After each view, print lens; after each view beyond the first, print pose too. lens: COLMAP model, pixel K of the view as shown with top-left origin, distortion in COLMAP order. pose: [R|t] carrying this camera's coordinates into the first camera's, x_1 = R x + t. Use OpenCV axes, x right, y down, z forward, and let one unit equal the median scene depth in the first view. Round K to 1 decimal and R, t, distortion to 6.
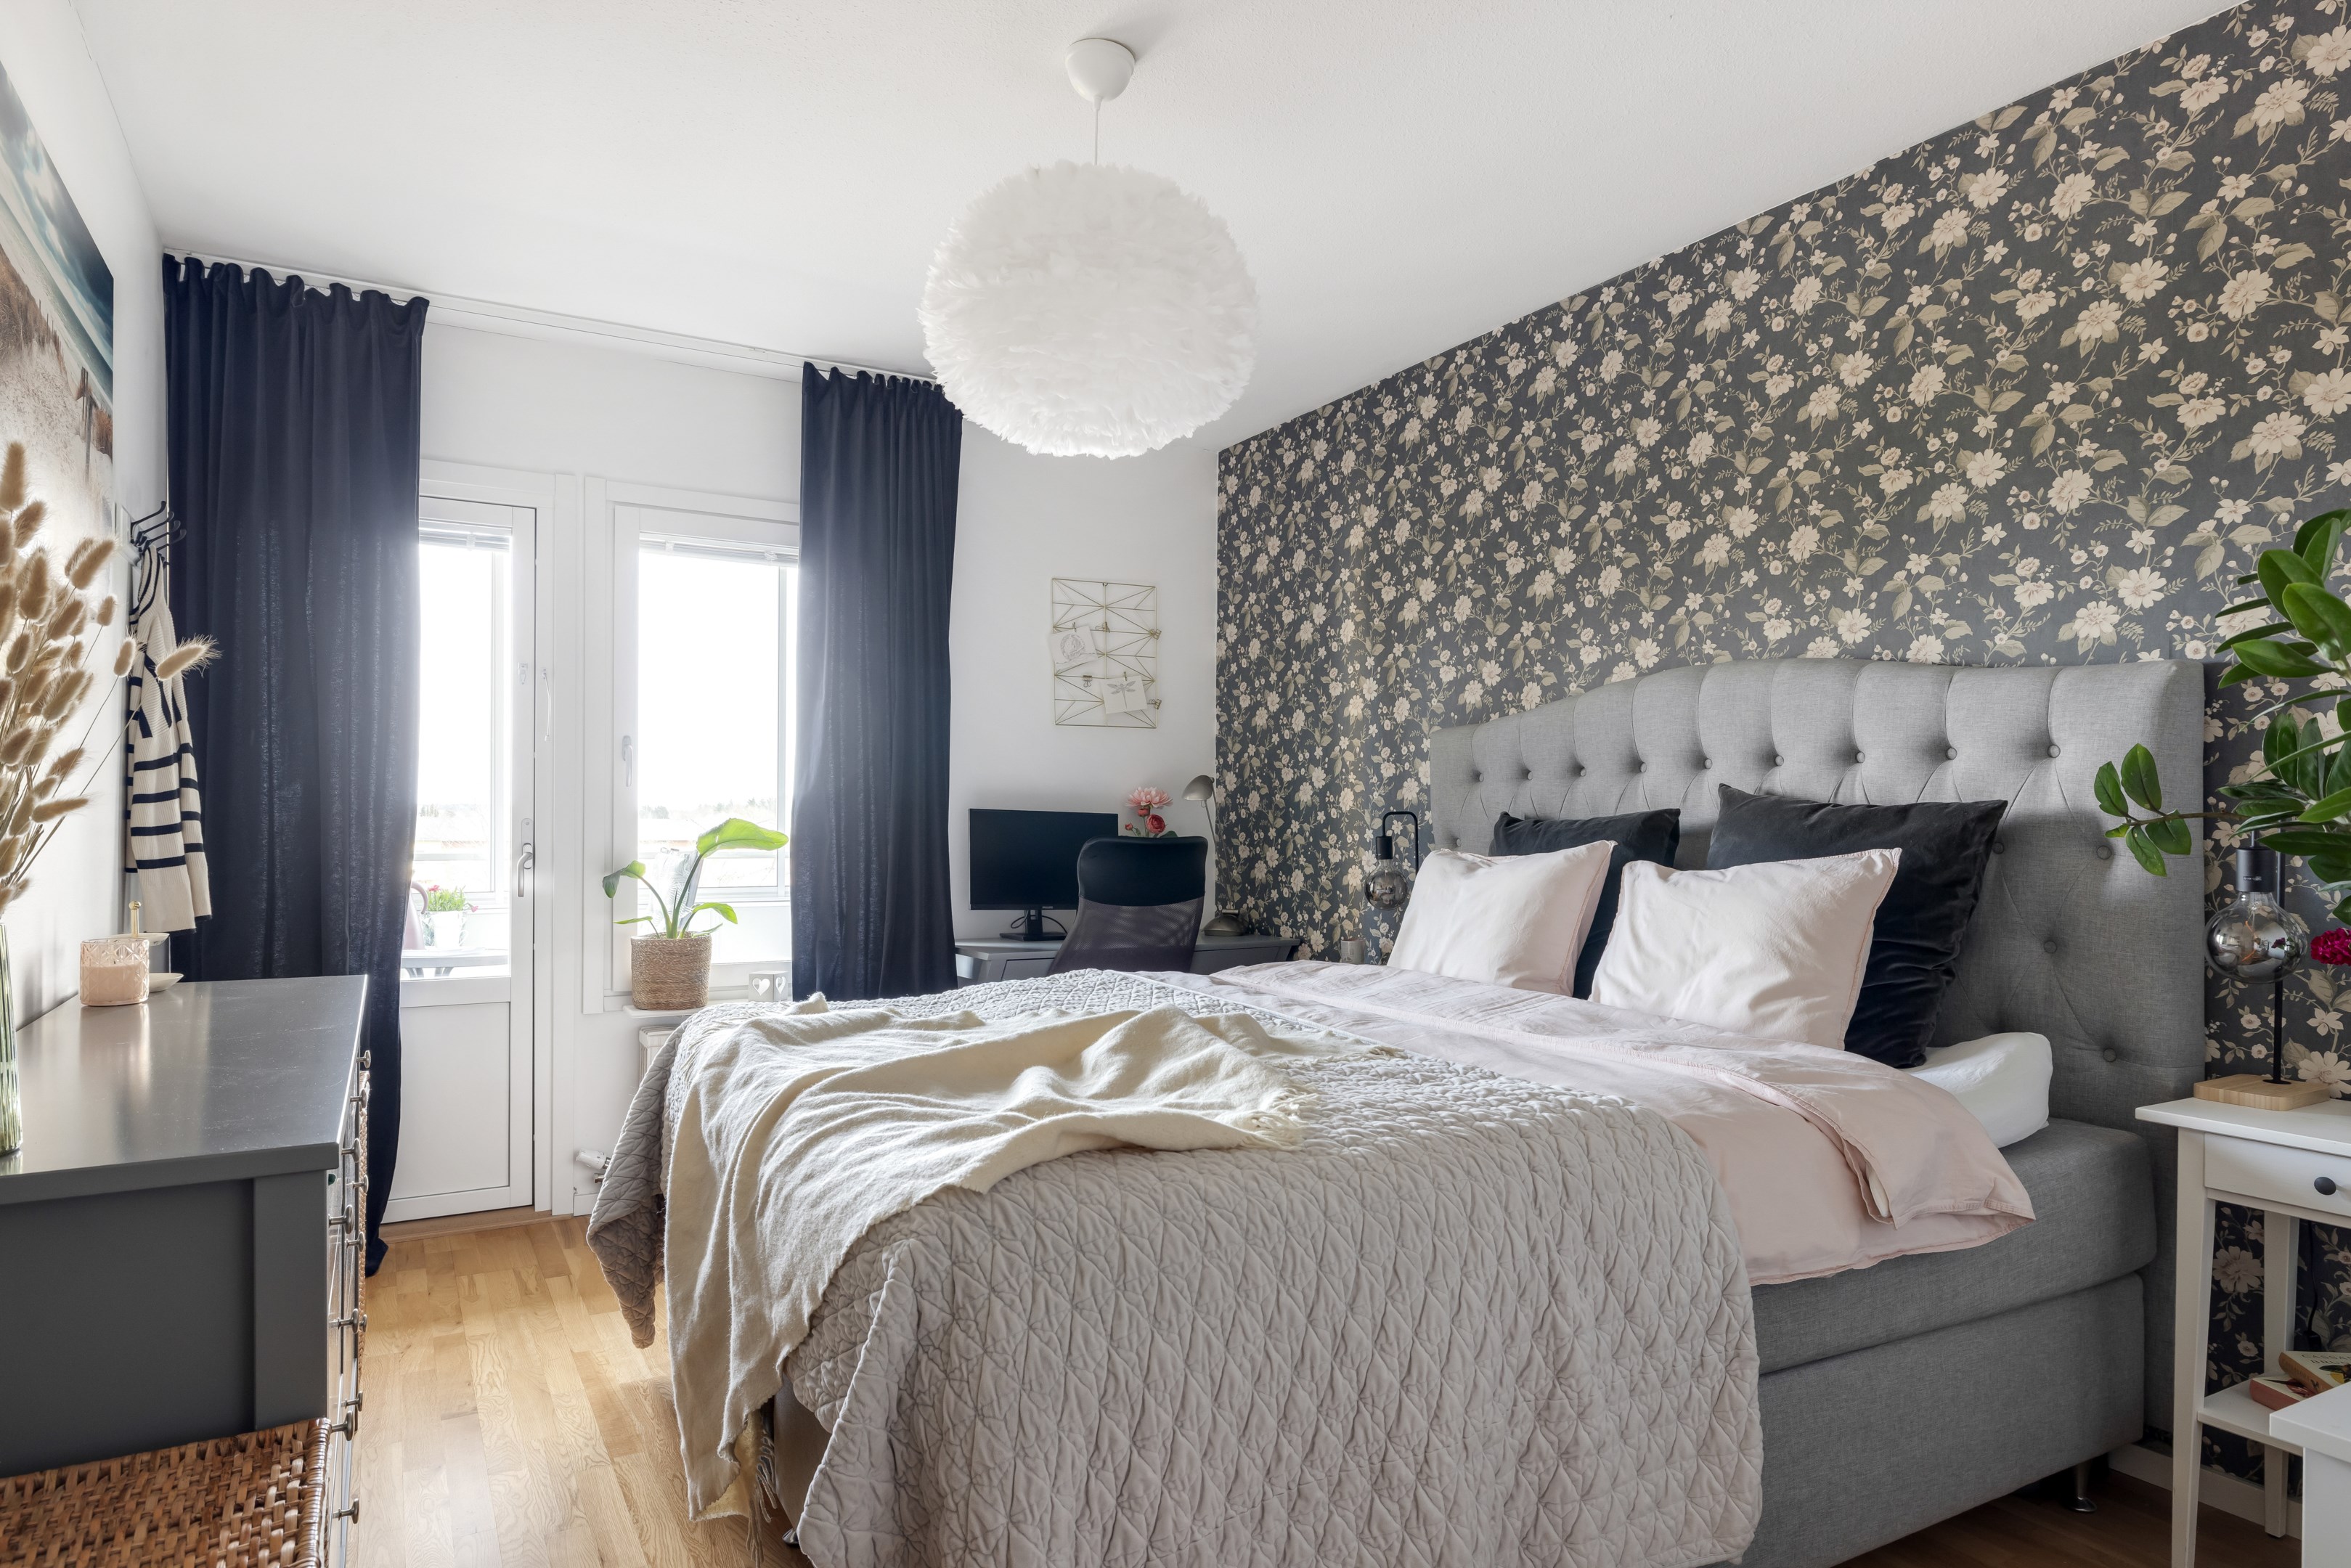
lens RADIAL K [[982.2, 0, 1184.5], [0, 982.2, 802.6], [0, 0, 1]] dist [0.003239, 0.000154]
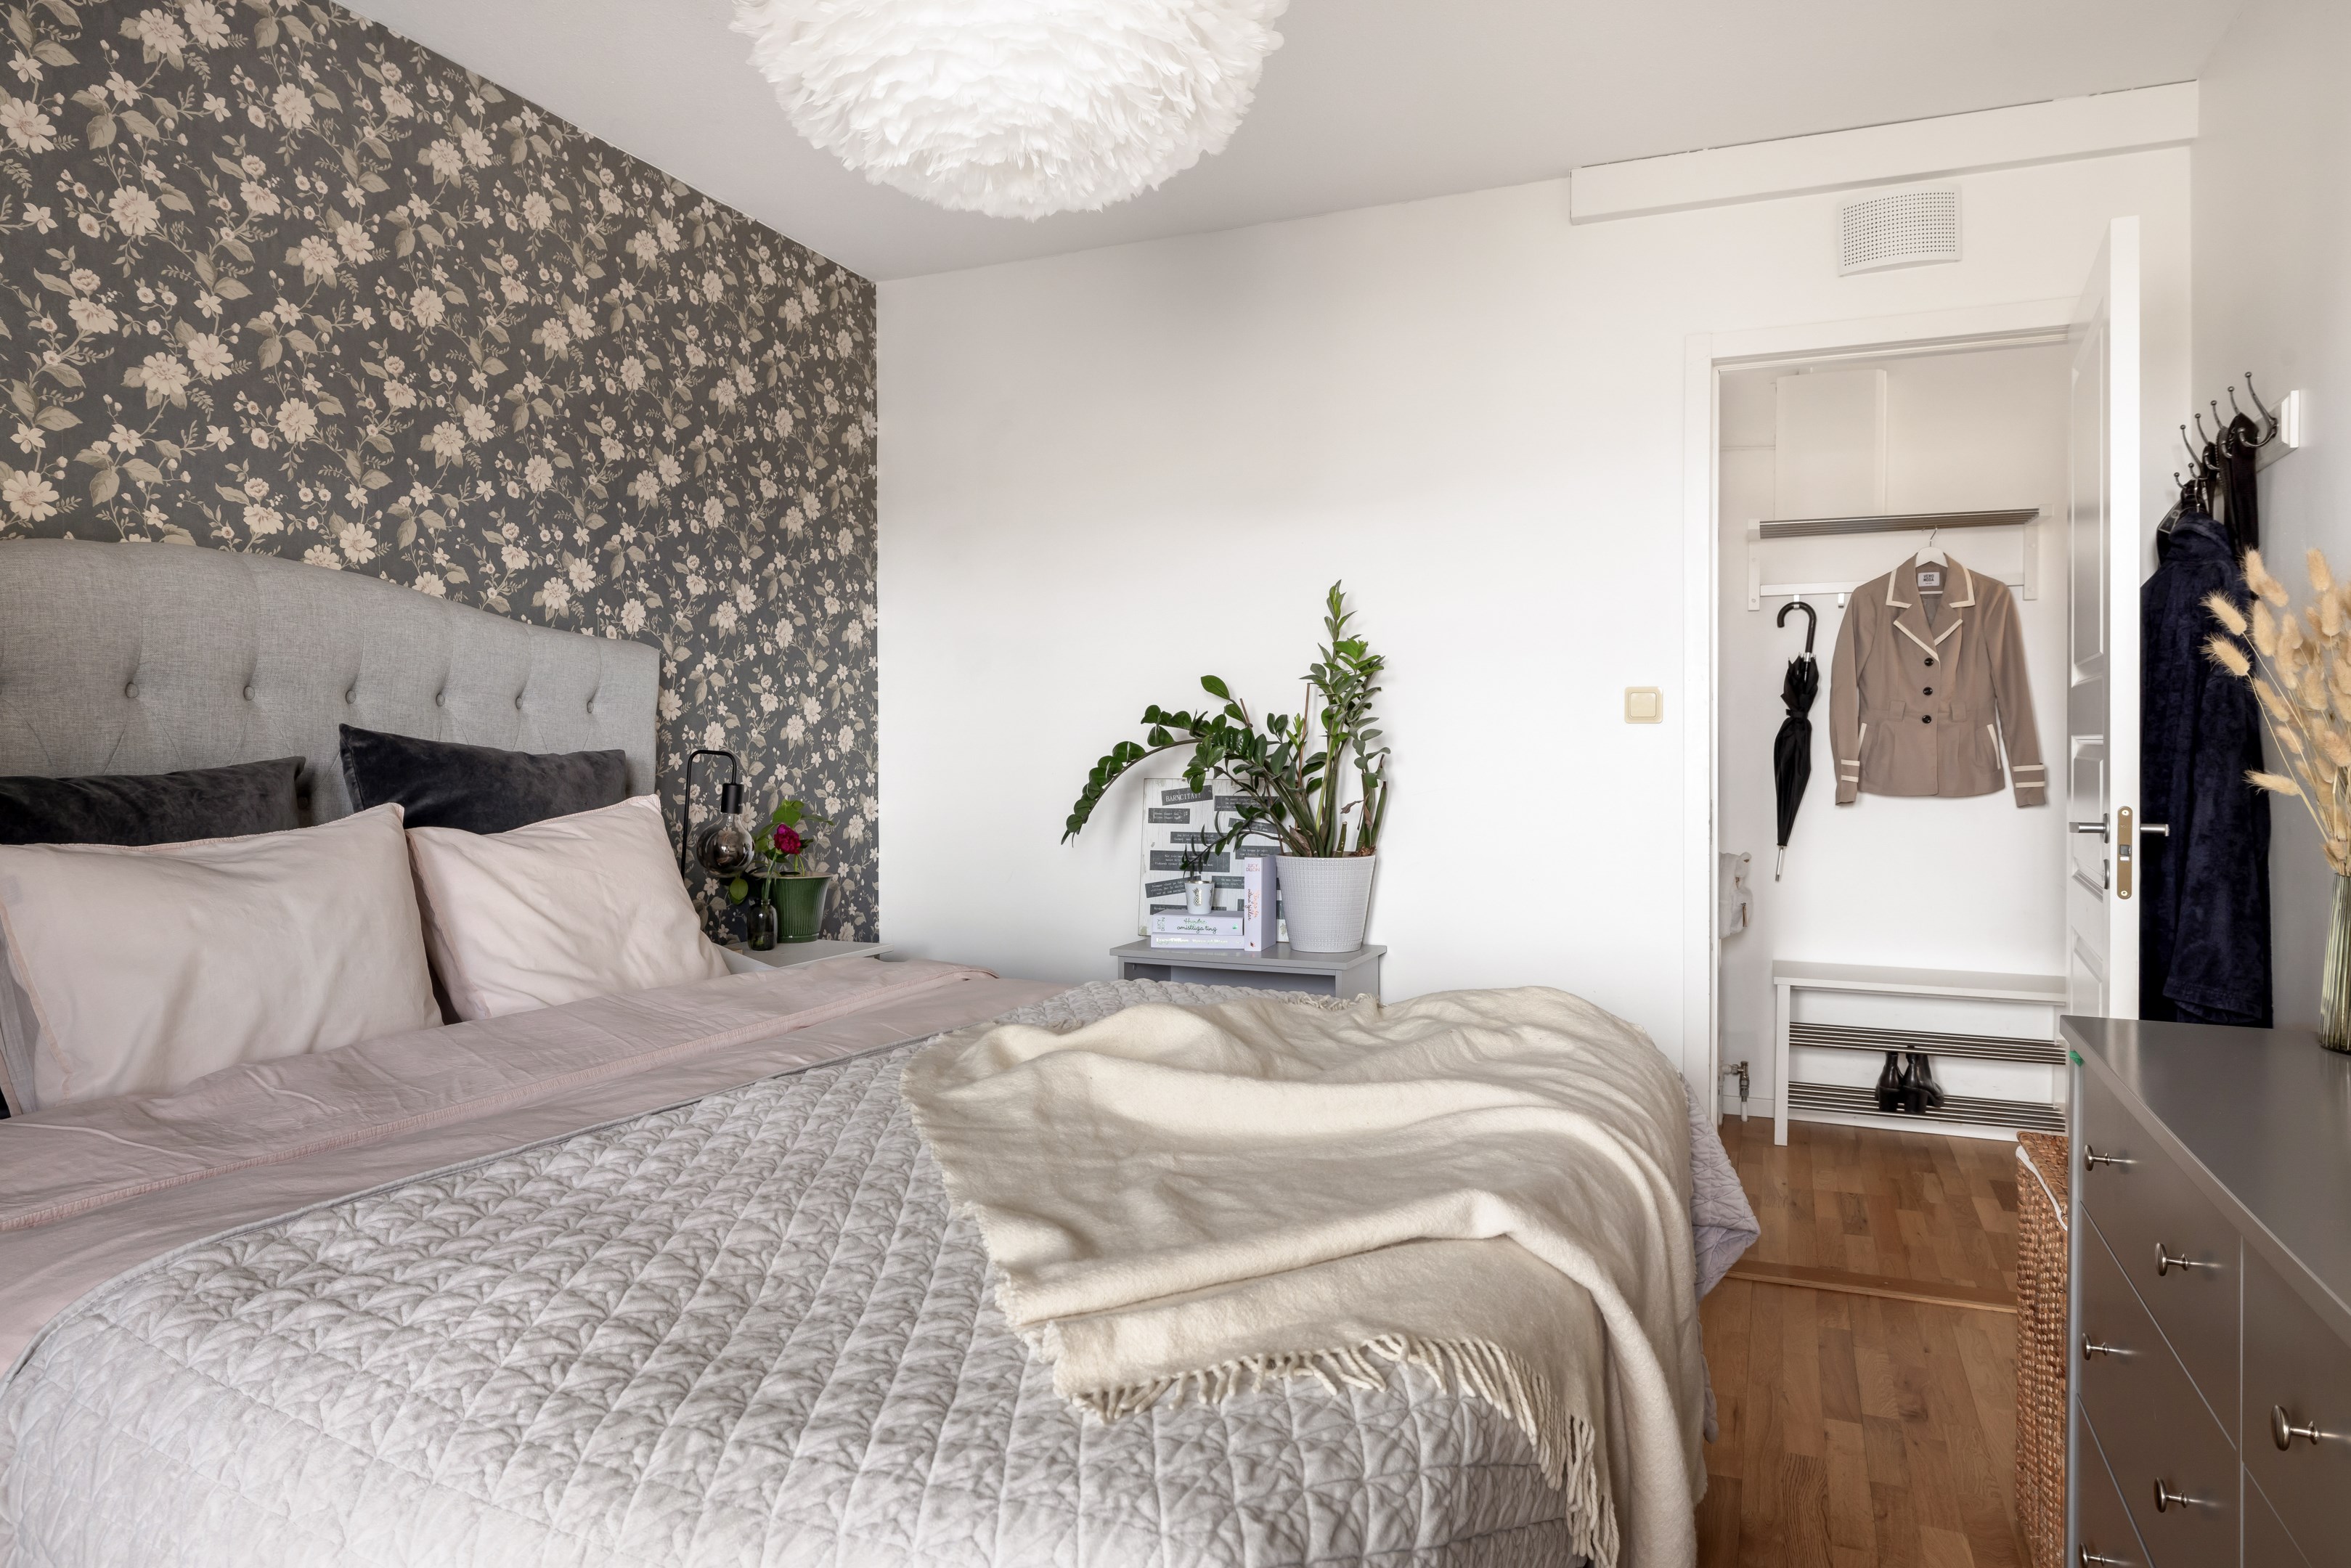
lens RADIAL K [[1500.0, 0, 1178.4], [0, 1500.0, 780.7], [0, 0, 1]] dist [-0.007150, -0.002463]
pose [[-0.469790, -0.006880, 0.882751, -0.884928], [-0.003870, 0.999976, 0.005734, 0.019428], [-0.882770, -0.000723, -0.469805, 1.071913]]
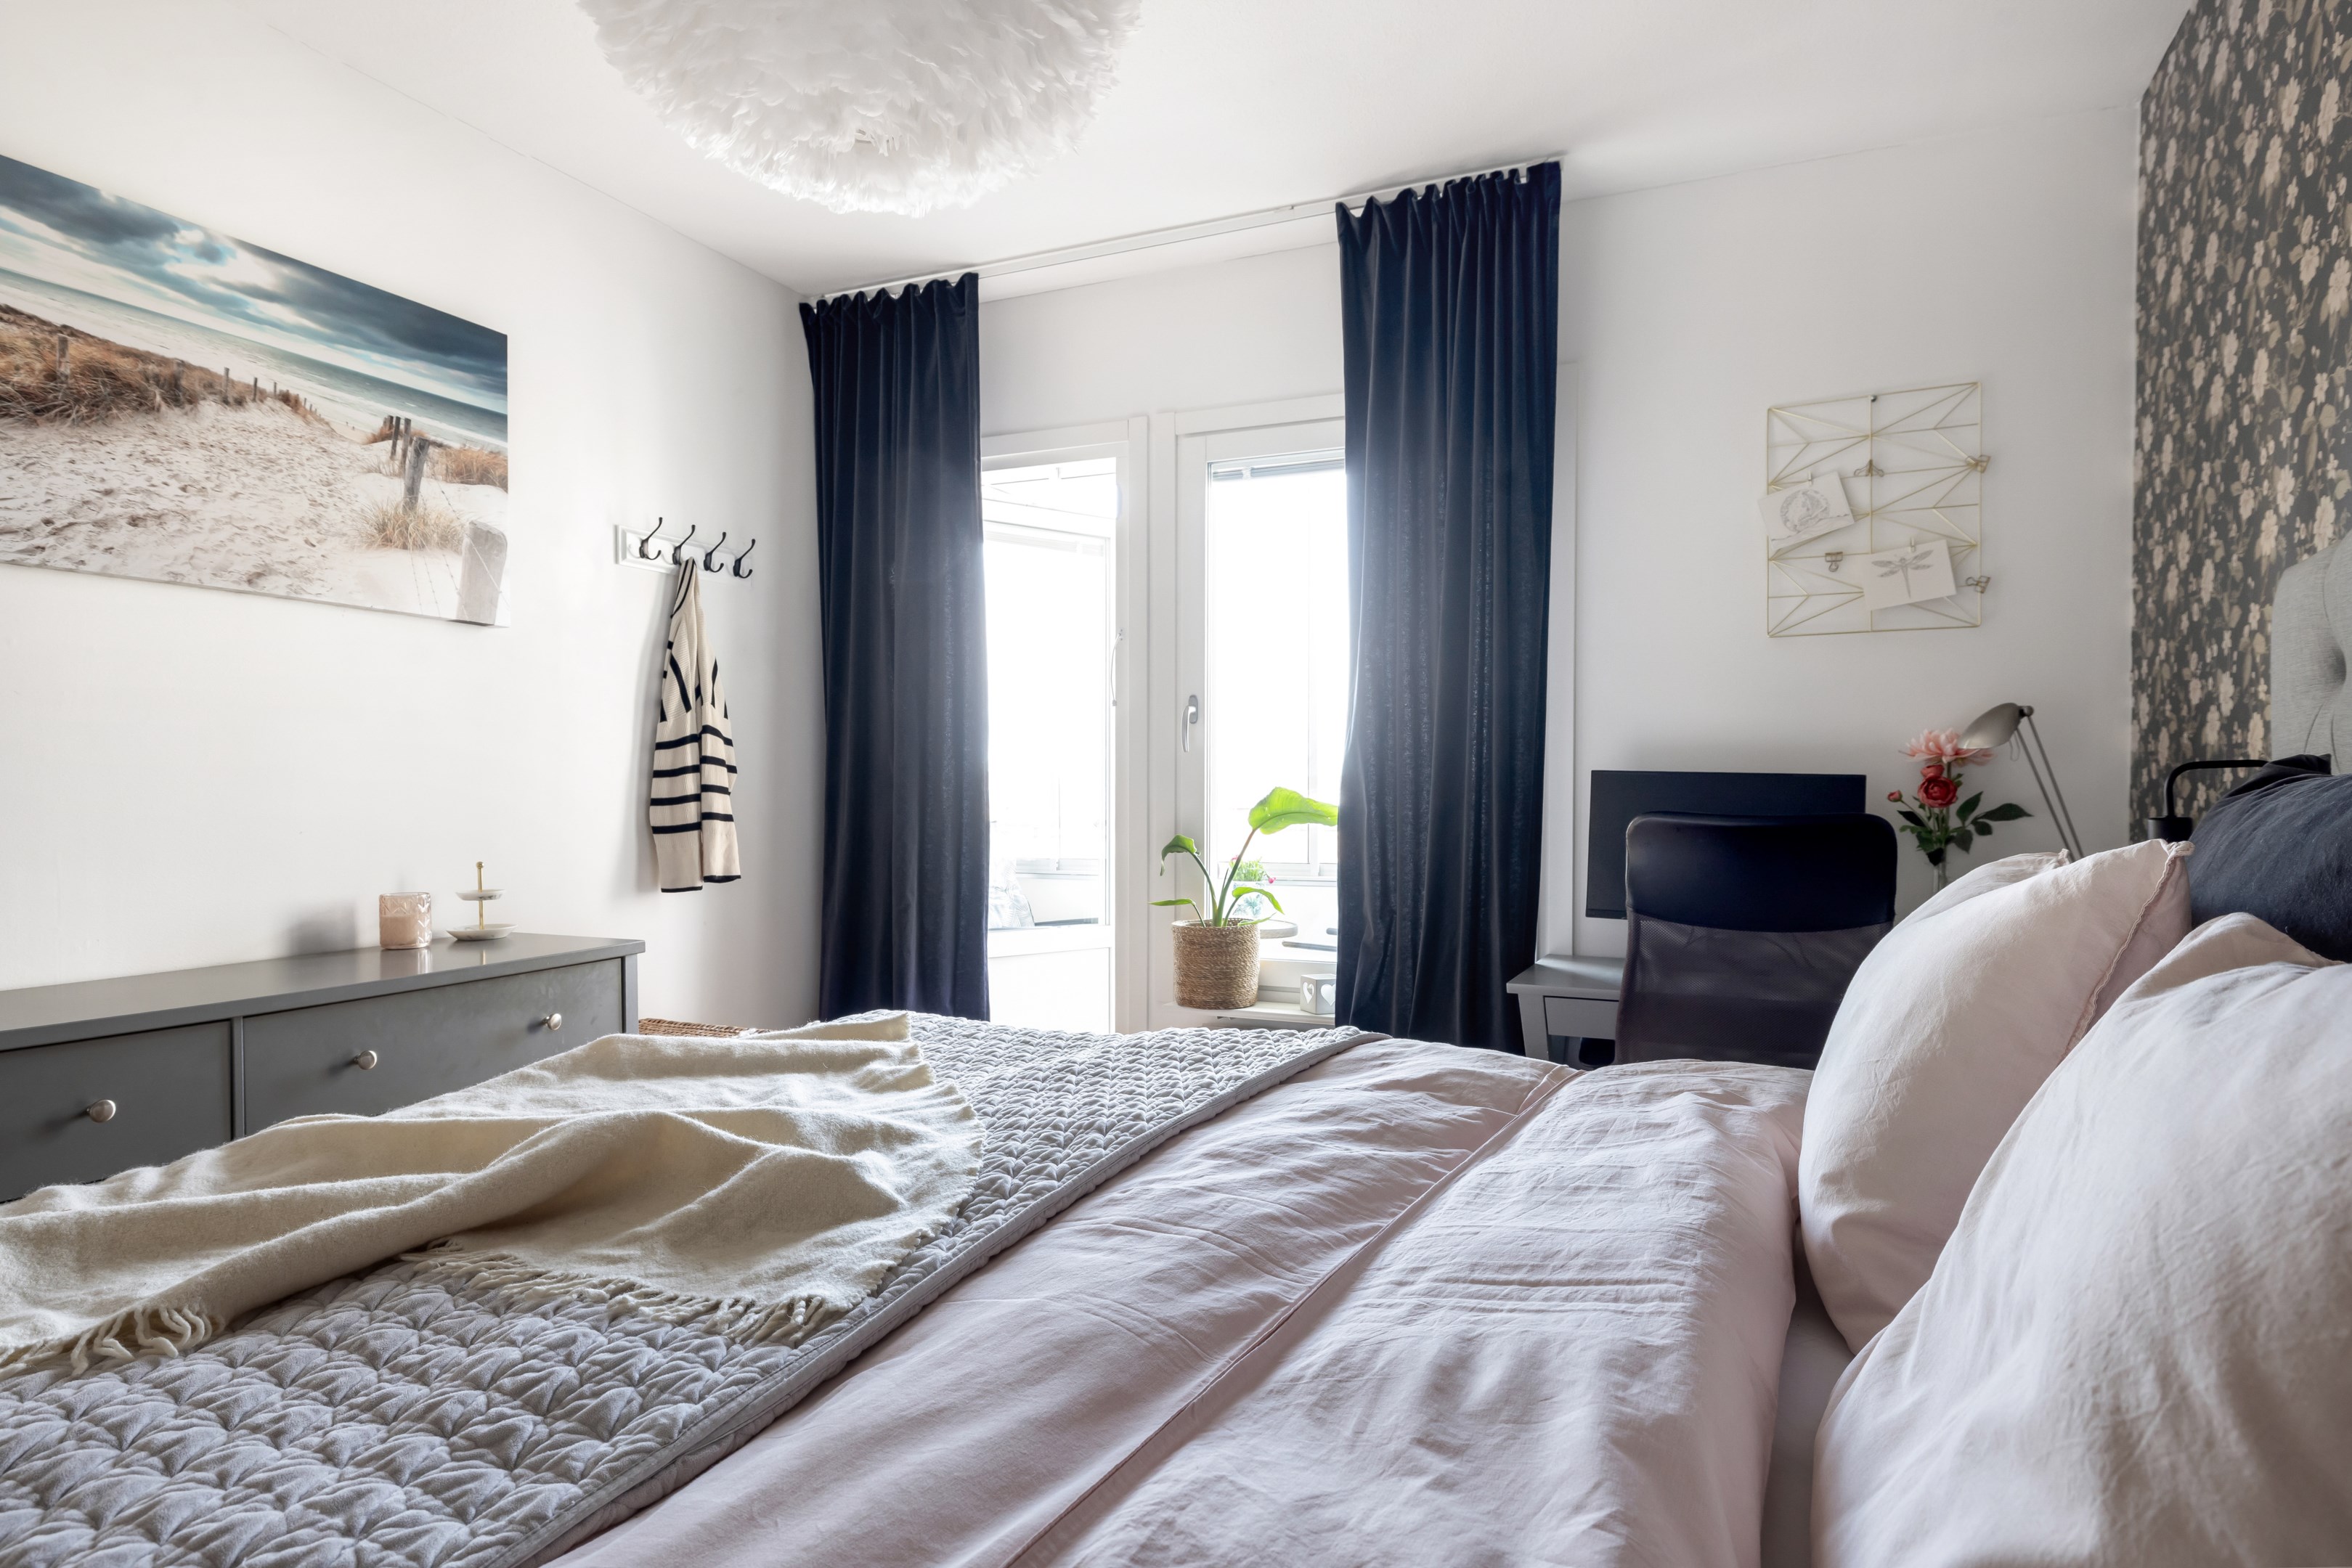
lens RADIAL K [[1232.0, 0, 1181.9], [0, 1232.0, 790.4], [0, 0, 1]] dist [0.005032, -0.000070]
pose [[0.701038, -0.007057, -0.713089, 0.168636], [0.019132, 0.999777, 0.008915, 0.005612], [0.712868, -0.019892, 0.701016, 0.161739]]
